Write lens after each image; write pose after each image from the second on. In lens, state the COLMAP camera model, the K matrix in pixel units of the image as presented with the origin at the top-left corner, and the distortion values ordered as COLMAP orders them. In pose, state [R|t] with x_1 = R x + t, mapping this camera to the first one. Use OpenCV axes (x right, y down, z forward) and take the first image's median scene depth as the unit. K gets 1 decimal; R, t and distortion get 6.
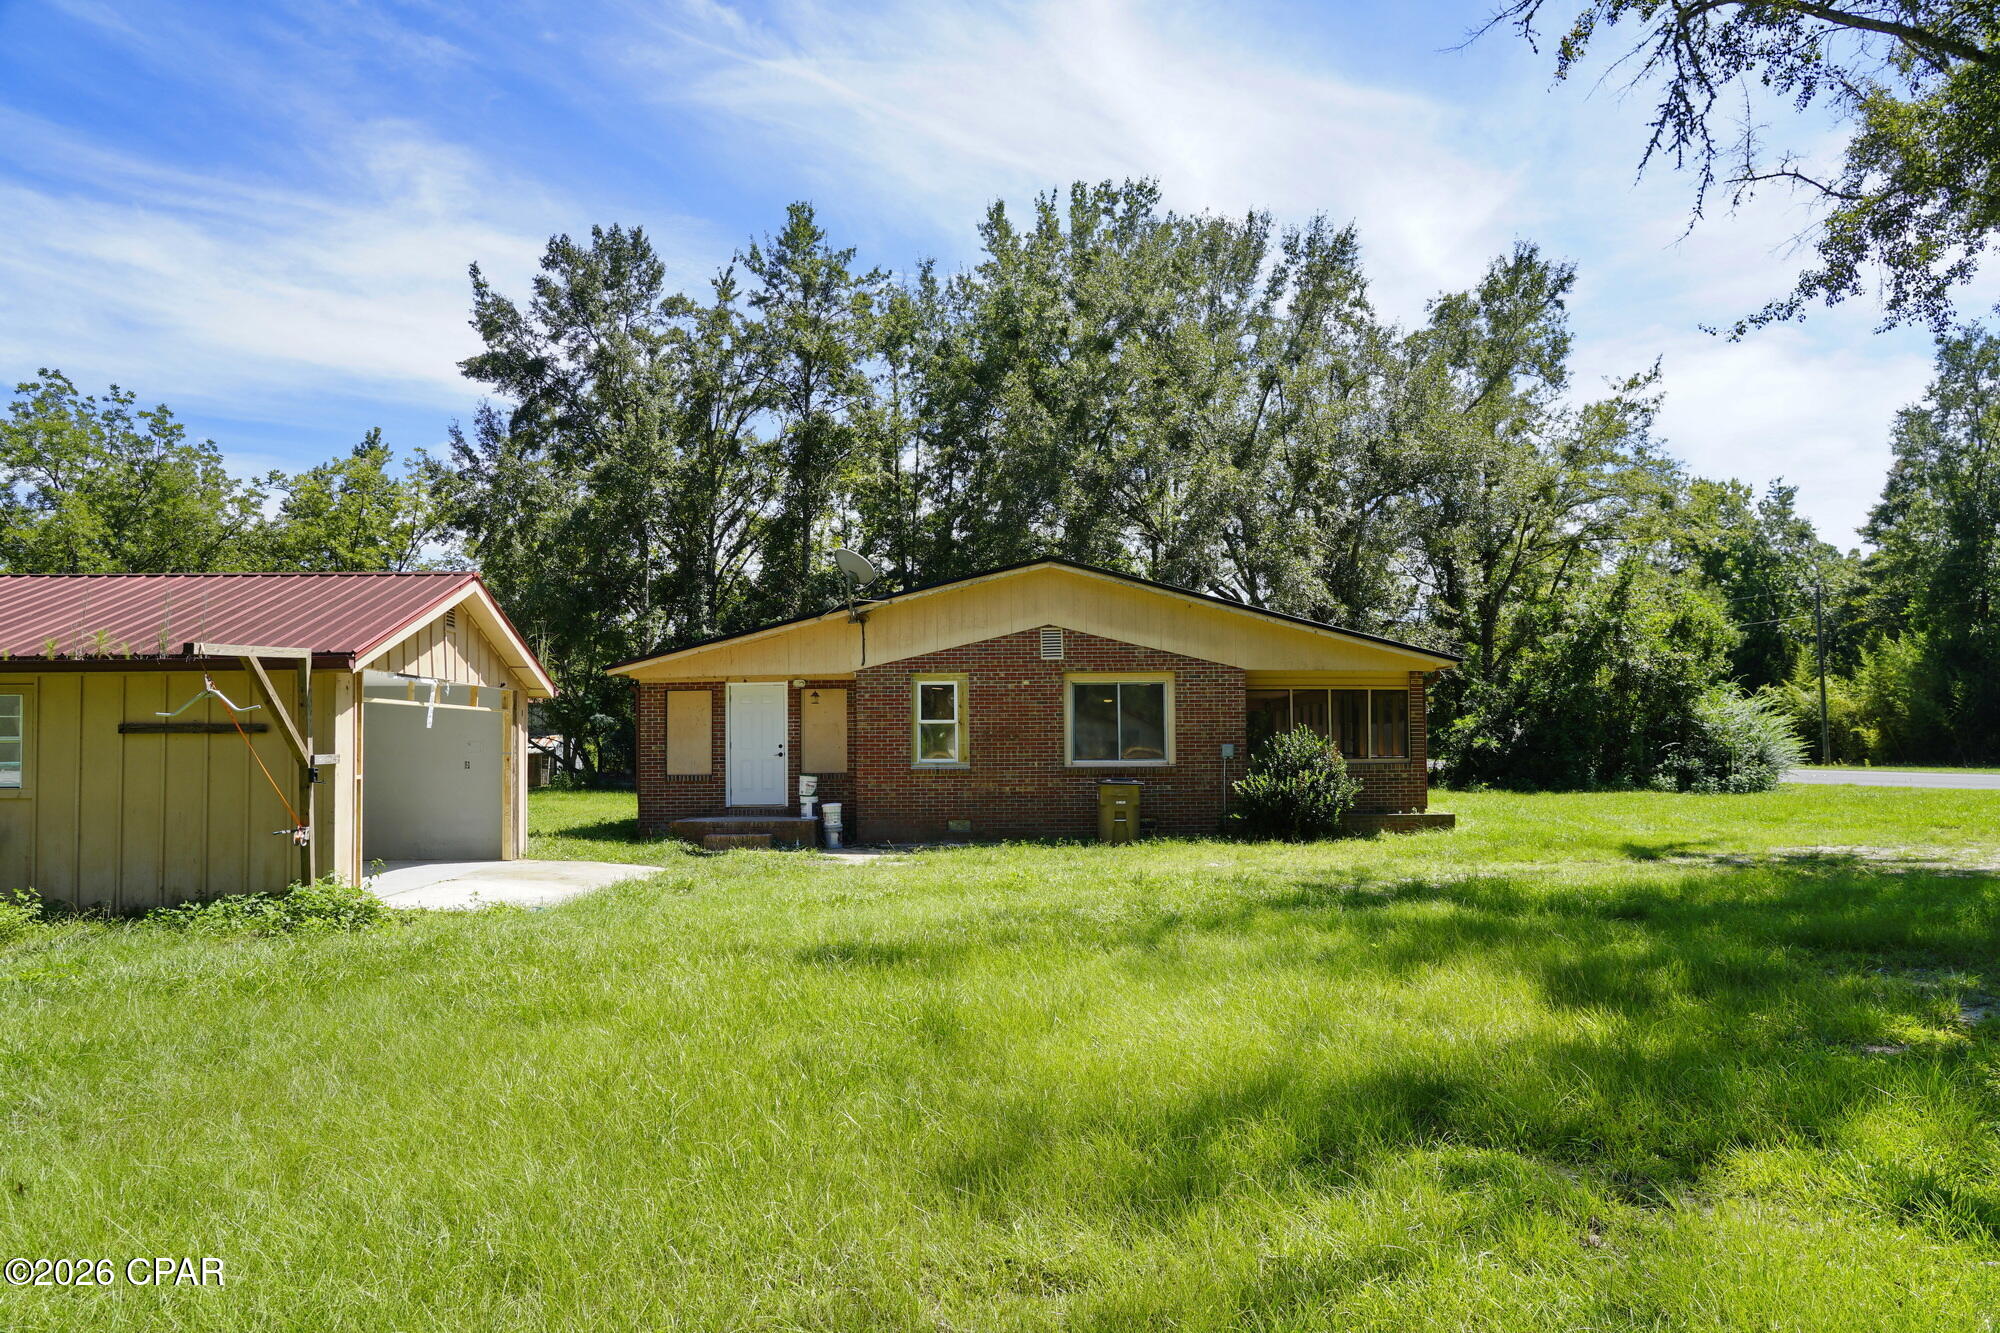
lens RADIAL K [[1361.7, 0, 1000.0], [0, 1361.7, 666.5], [0, 0, 1]] dist [0.003040, -0.001768]
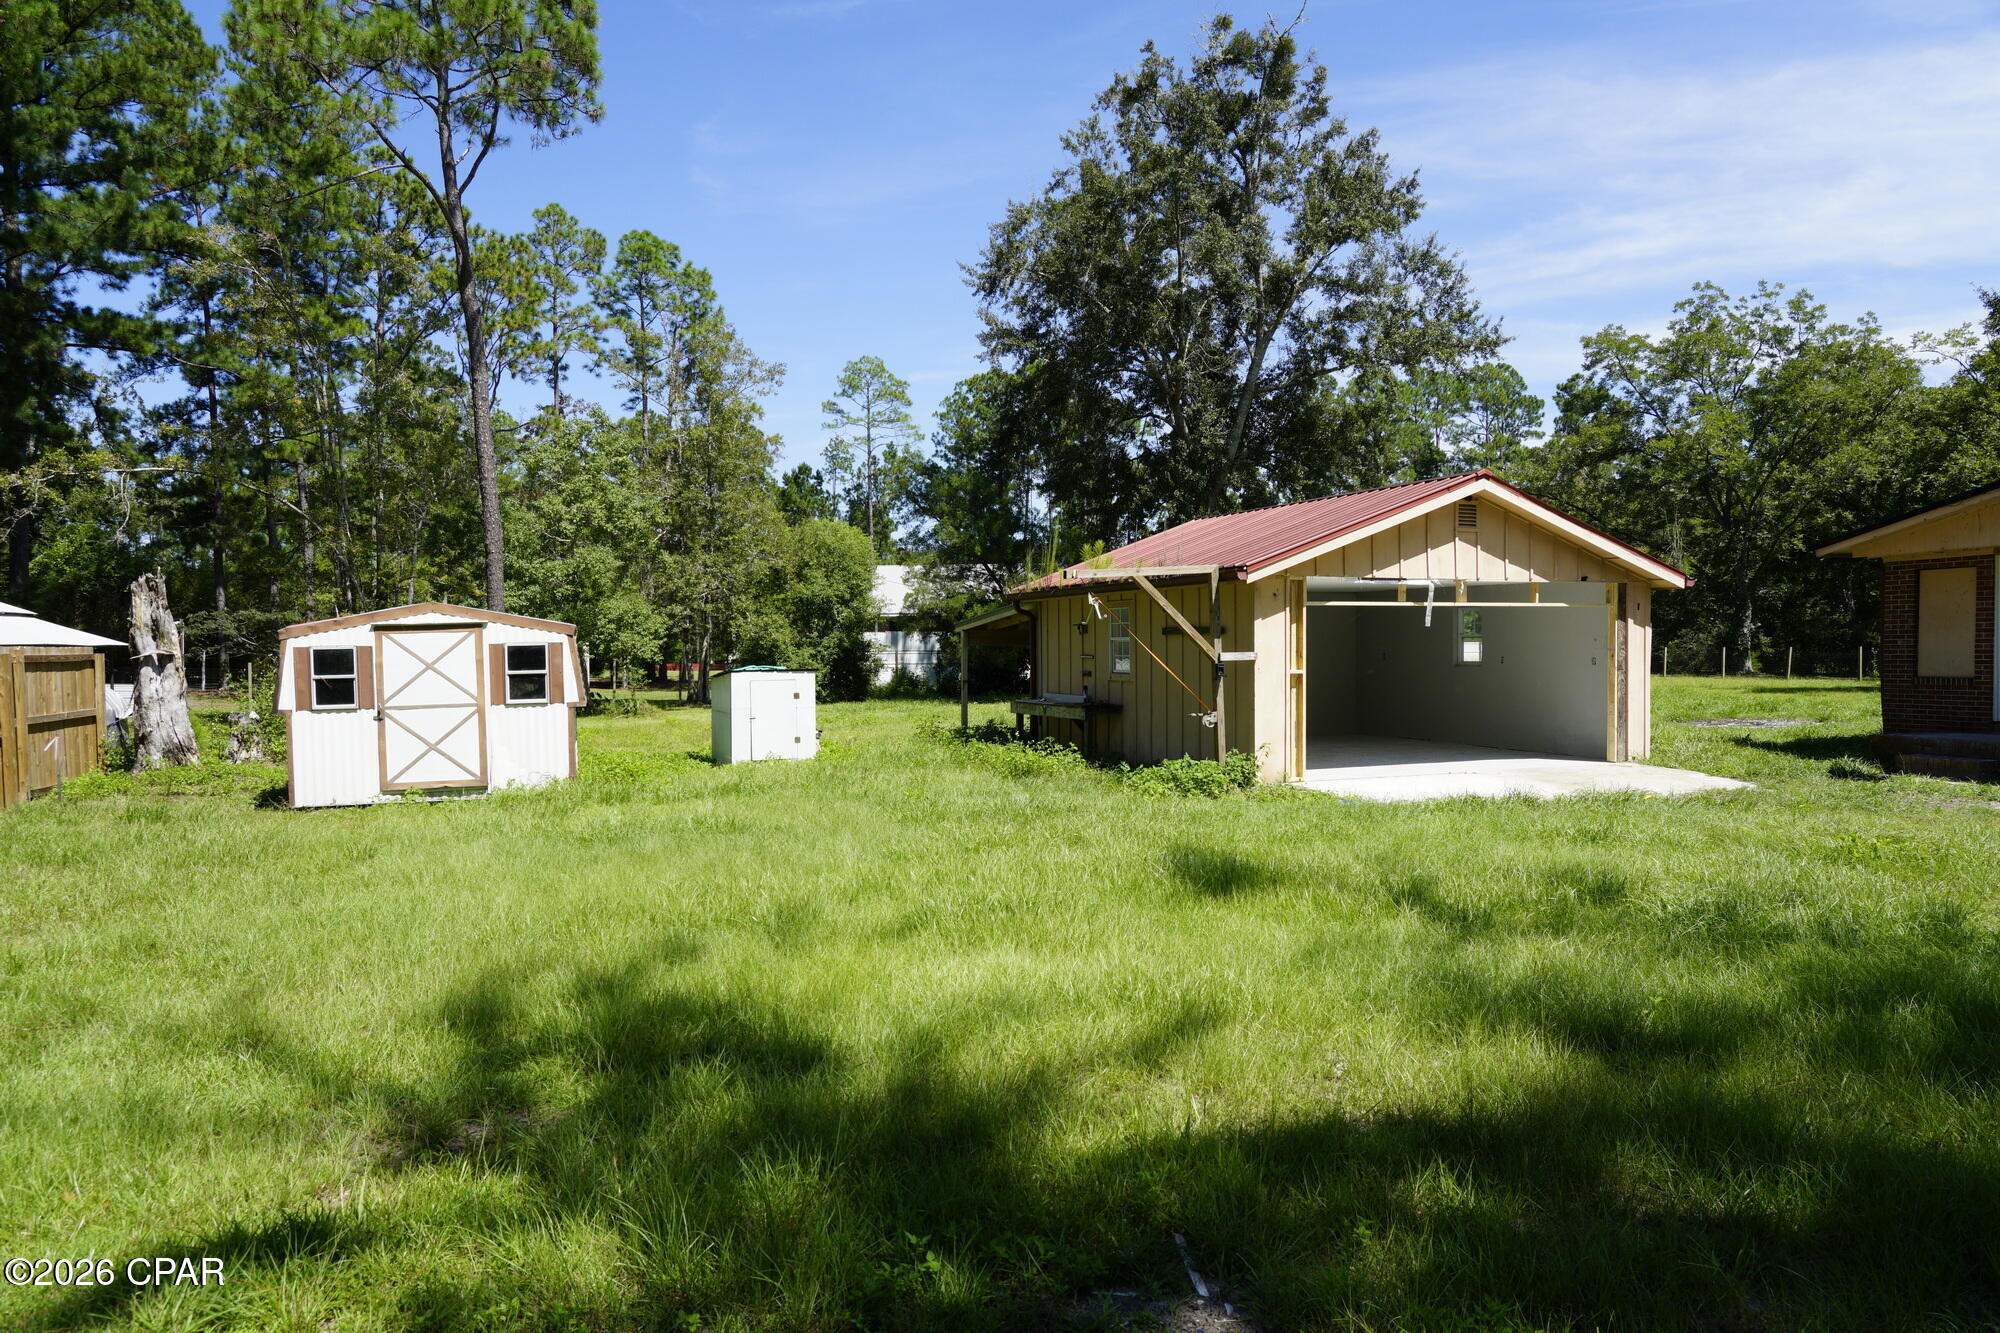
lens RADIAL K [[1361.7, 0, 1000.0], [0, 1361.7, 666.5], [0, 0, 1]] dist [0.003040, -0.001768]
pose [[0.323778, 0.023457, -0.945842, 0.352551], [0.060221, 0.997155, 0.045344, 0.006182], [0.944215, -0.071641, 0.321444, 0.255099]]
